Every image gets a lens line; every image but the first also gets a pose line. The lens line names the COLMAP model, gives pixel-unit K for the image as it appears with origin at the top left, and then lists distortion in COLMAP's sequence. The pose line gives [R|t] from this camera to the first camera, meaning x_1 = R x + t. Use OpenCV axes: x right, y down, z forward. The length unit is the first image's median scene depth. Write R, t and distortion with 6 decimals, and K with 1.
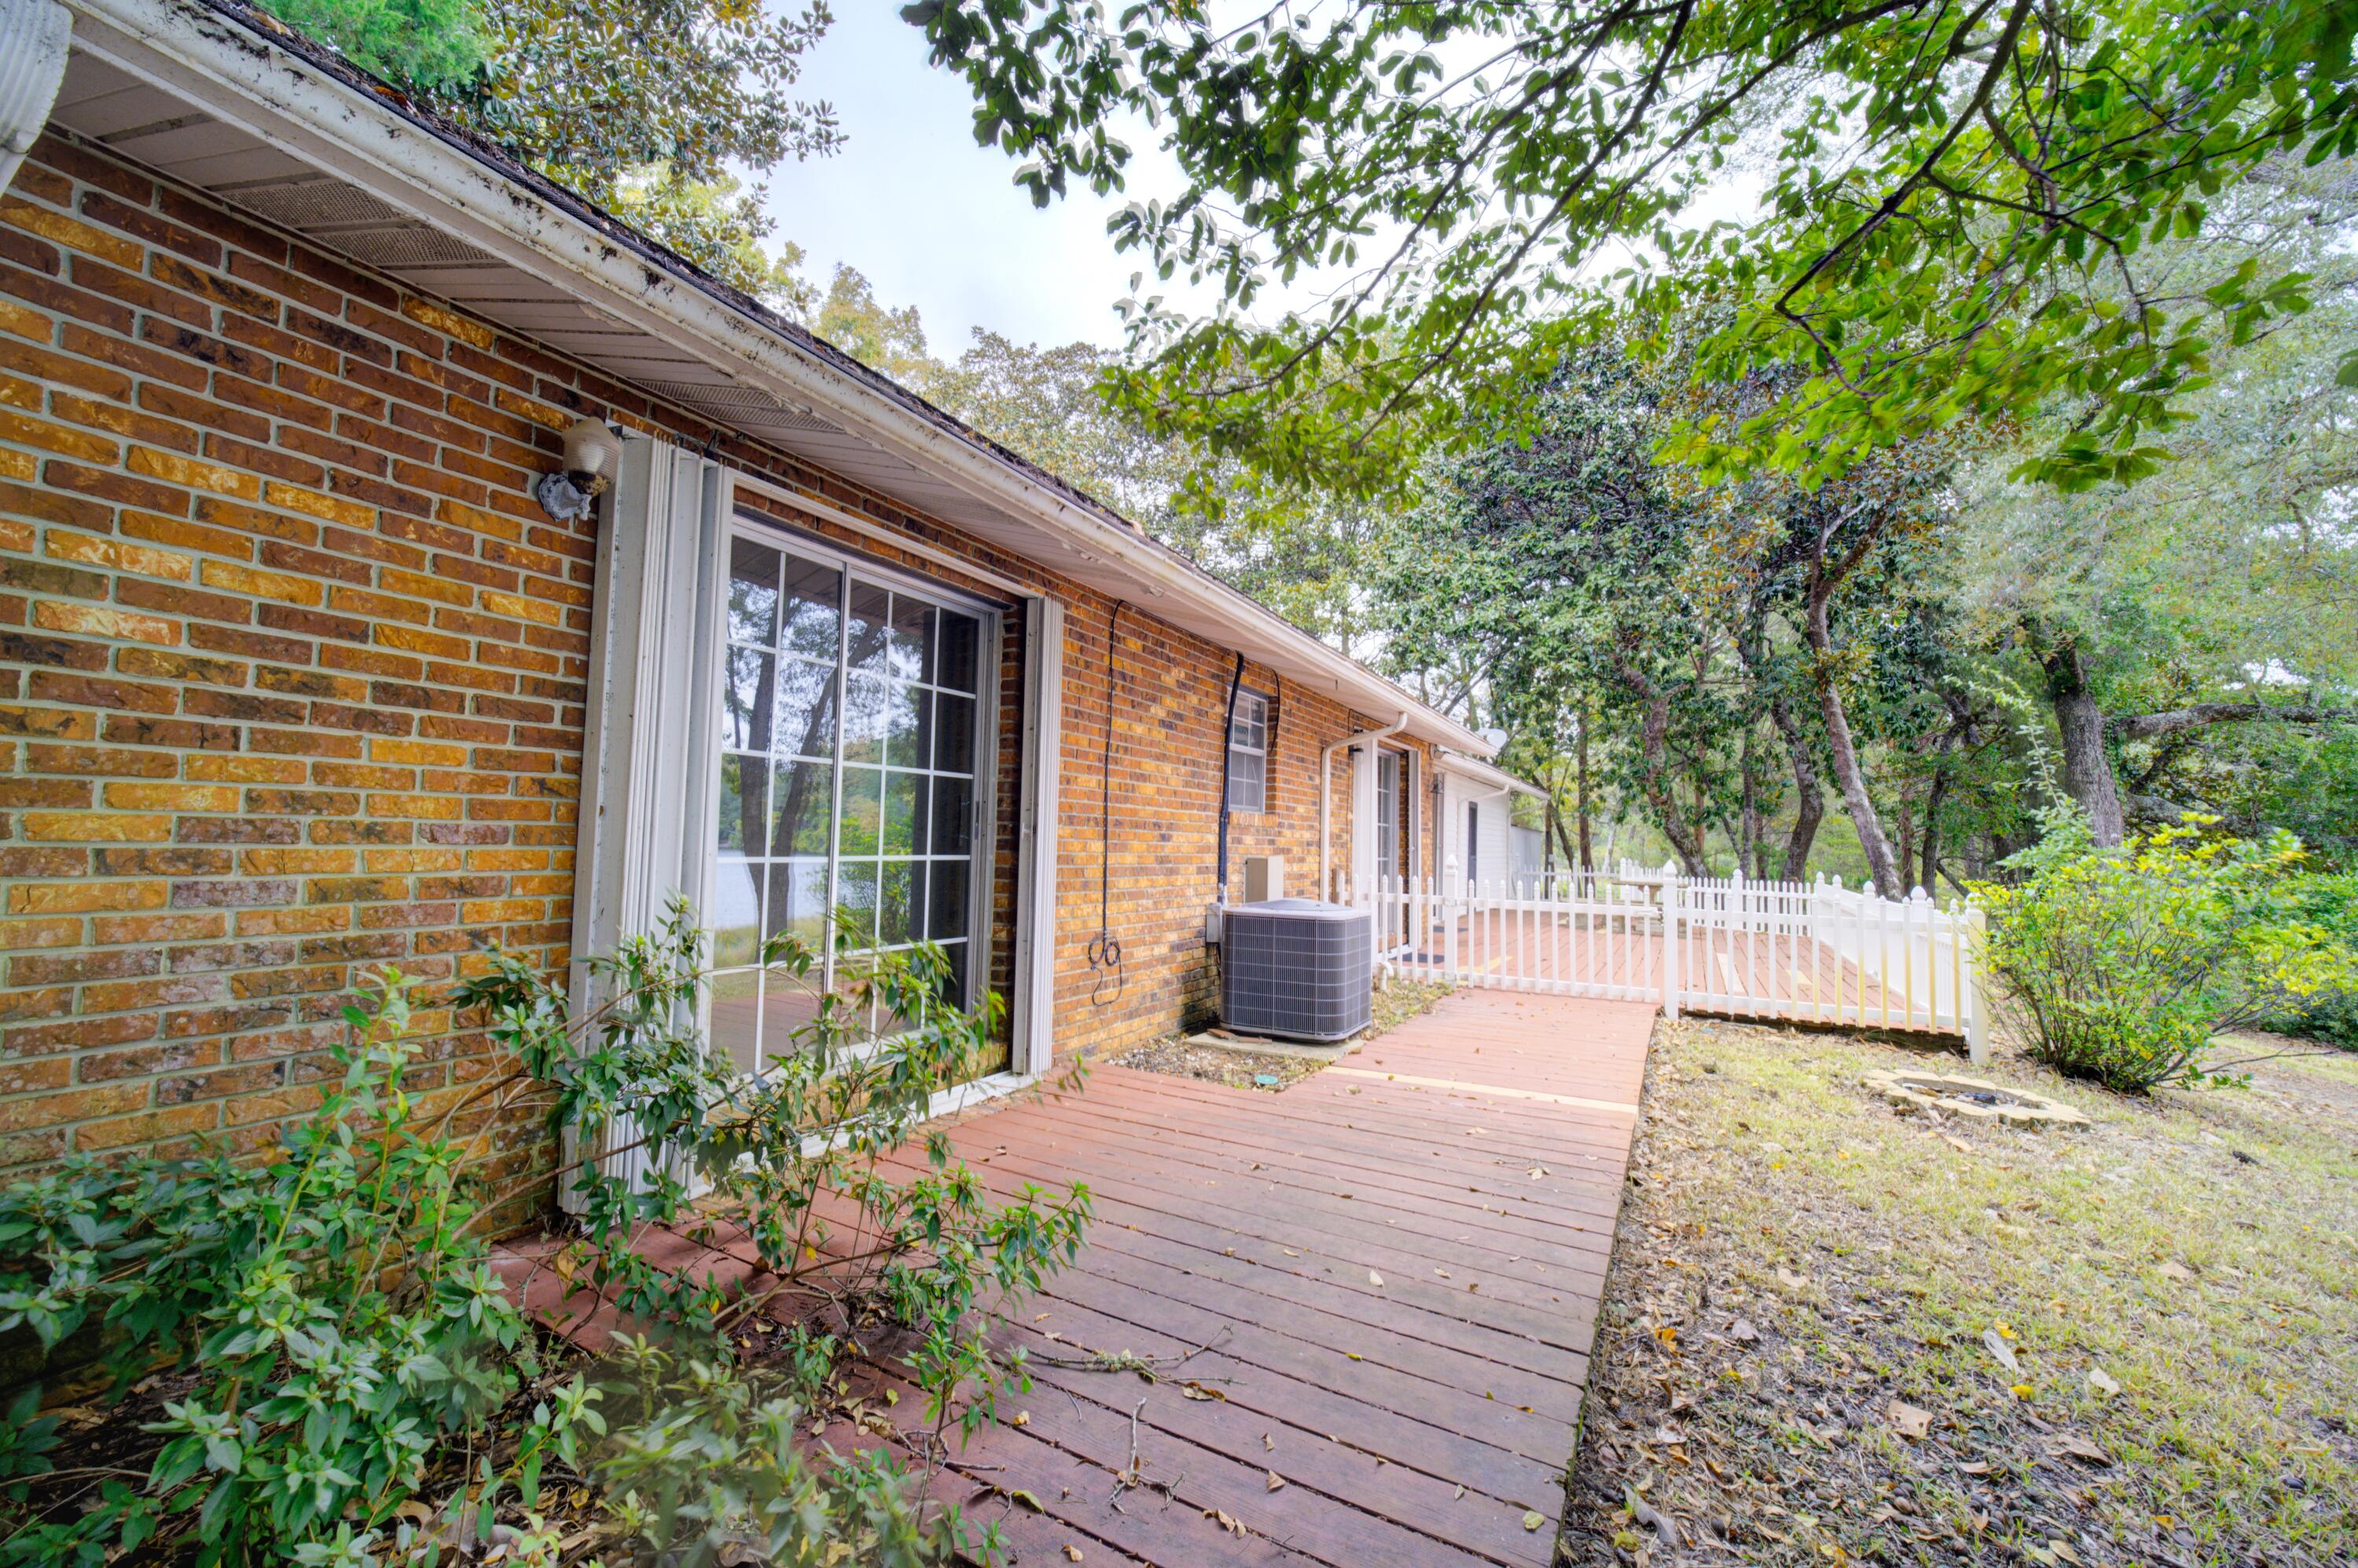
lens RADIAL K [[863.9, 0, 1211.1], [0, 863.9, 795.2], [0, 0, 1]] dist [-0.001523, -0.000316]
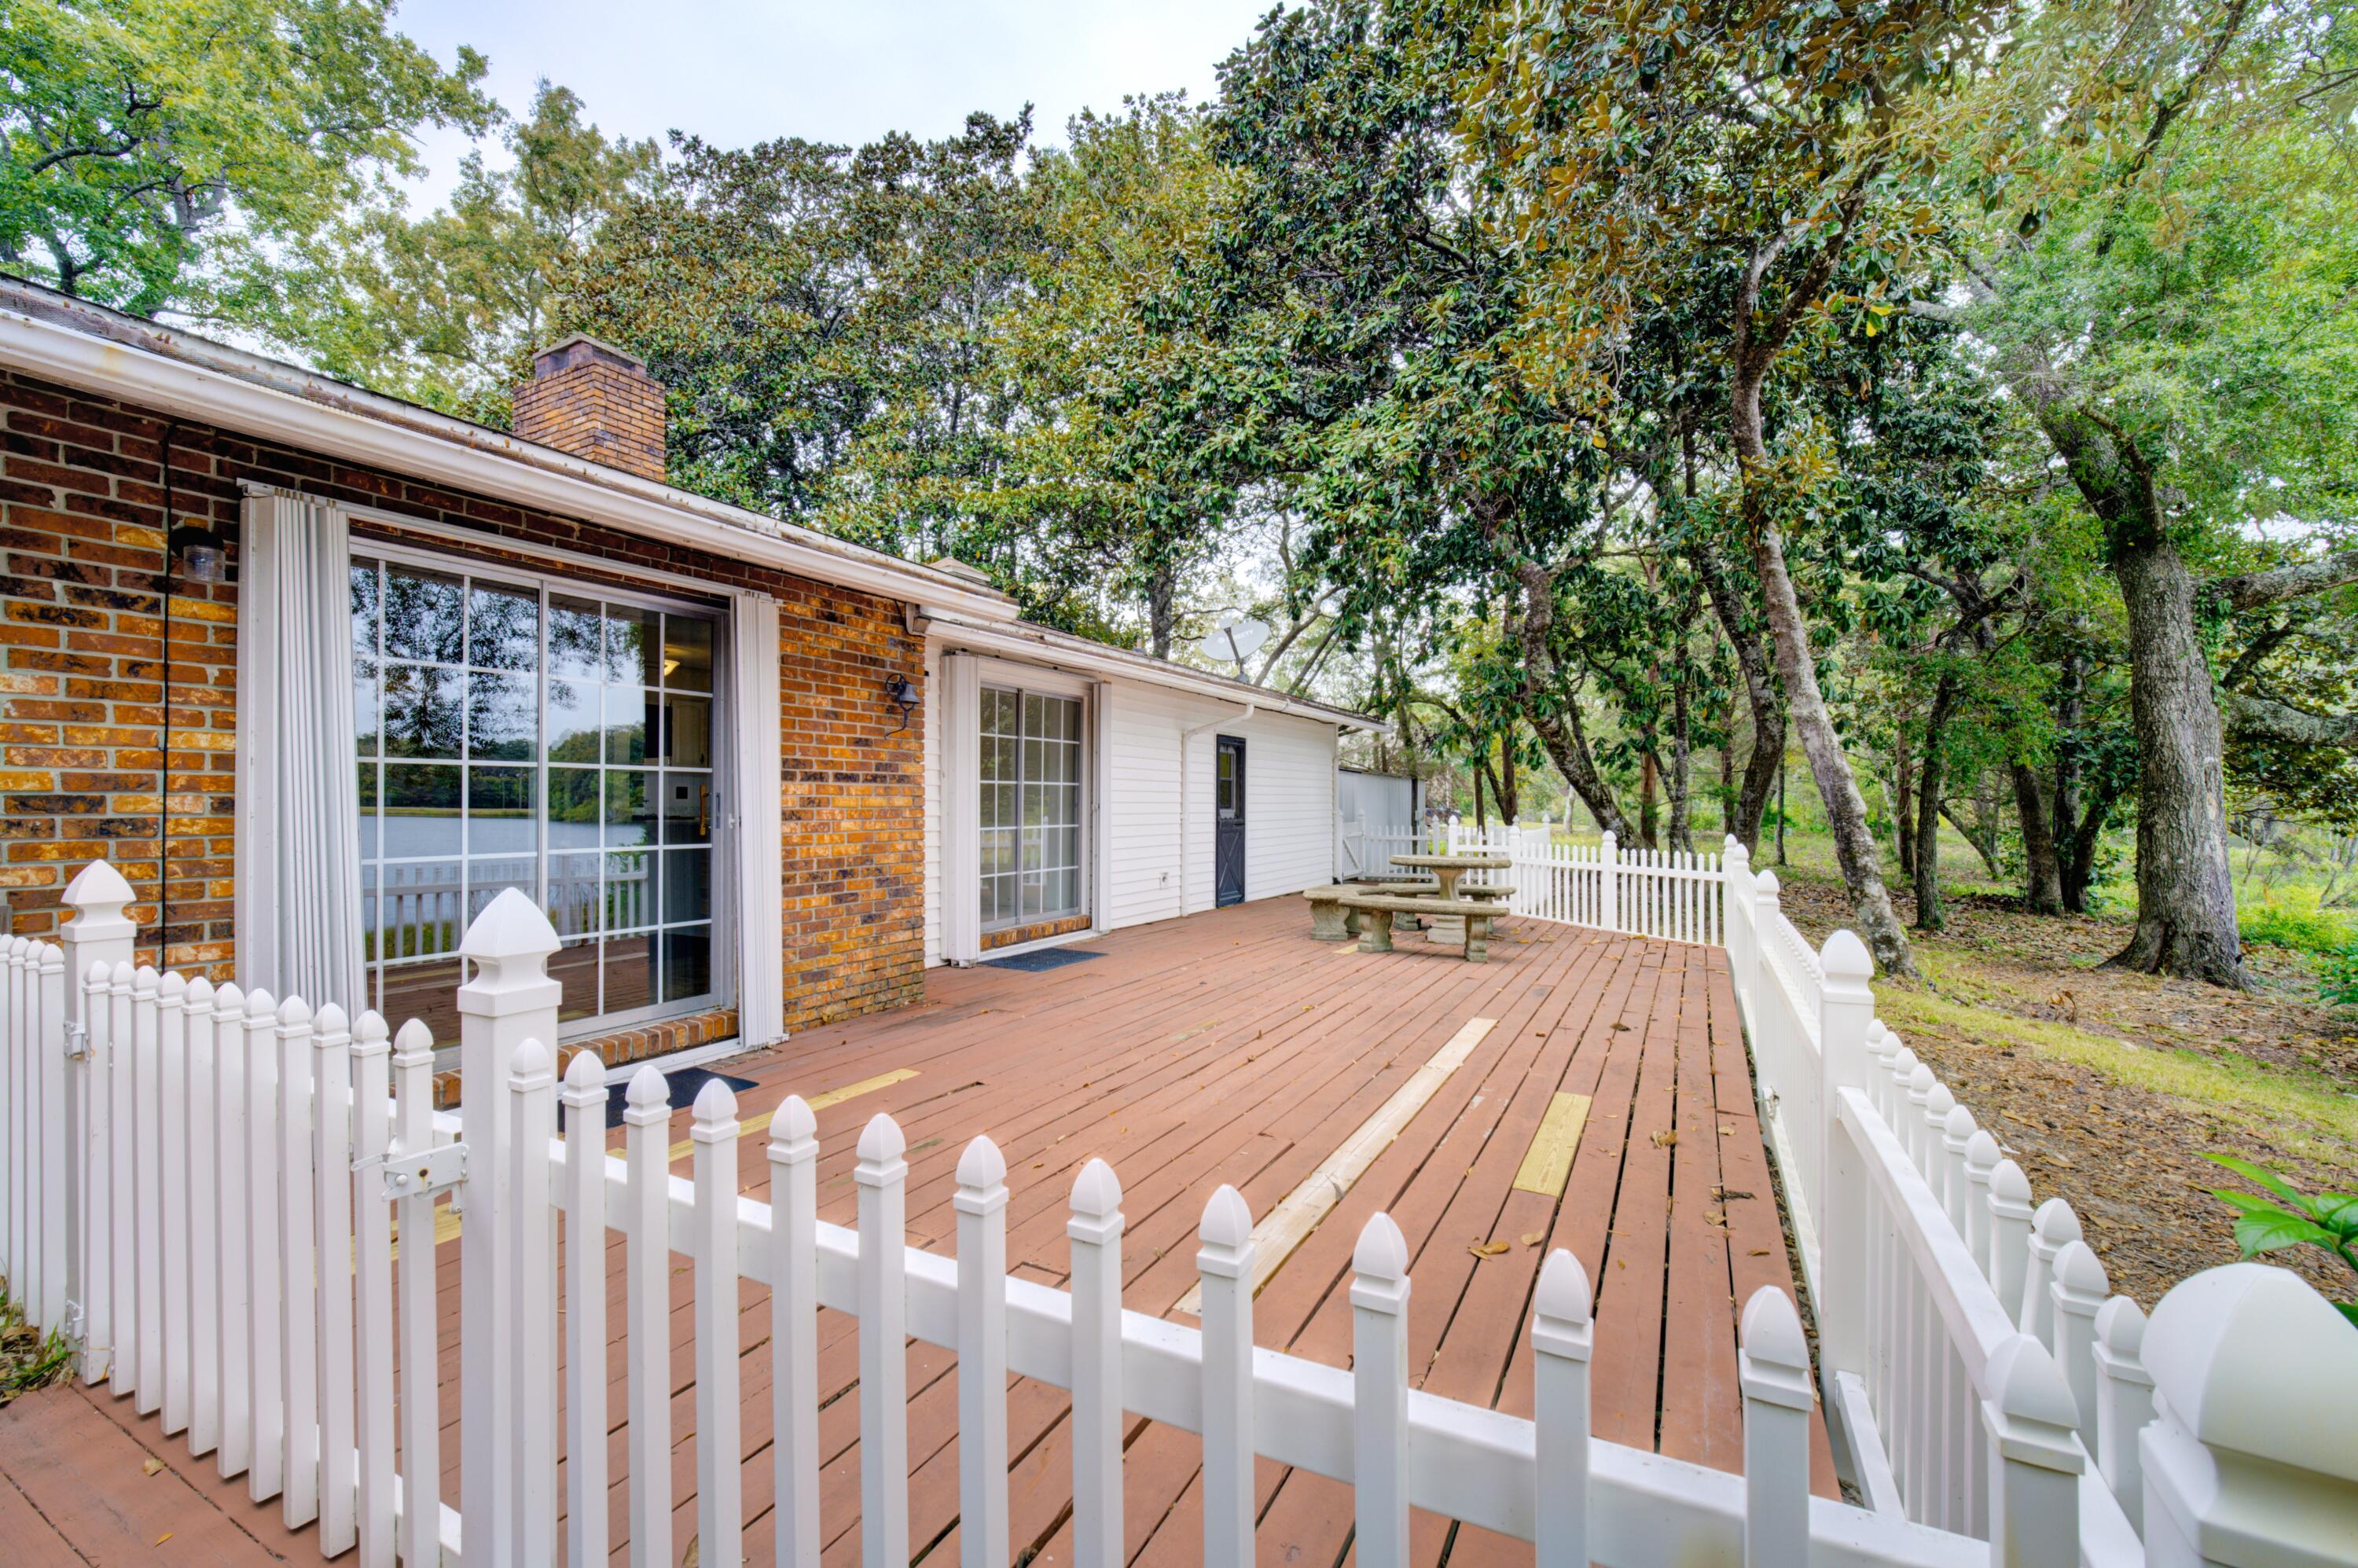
lens RADIAL K [[926.8, 0, 1168.4], [0, 926.8, 795.9], [0, 0, 1]] dist [-0.000567, 0.000044]
pose [[0.999559, -0.029514, 0.003340, 0.193920], [0.029328, 0.998493, 0.046383, 0.014623], [-0.004704, -0.046265, 0.998918, 0.229123]]
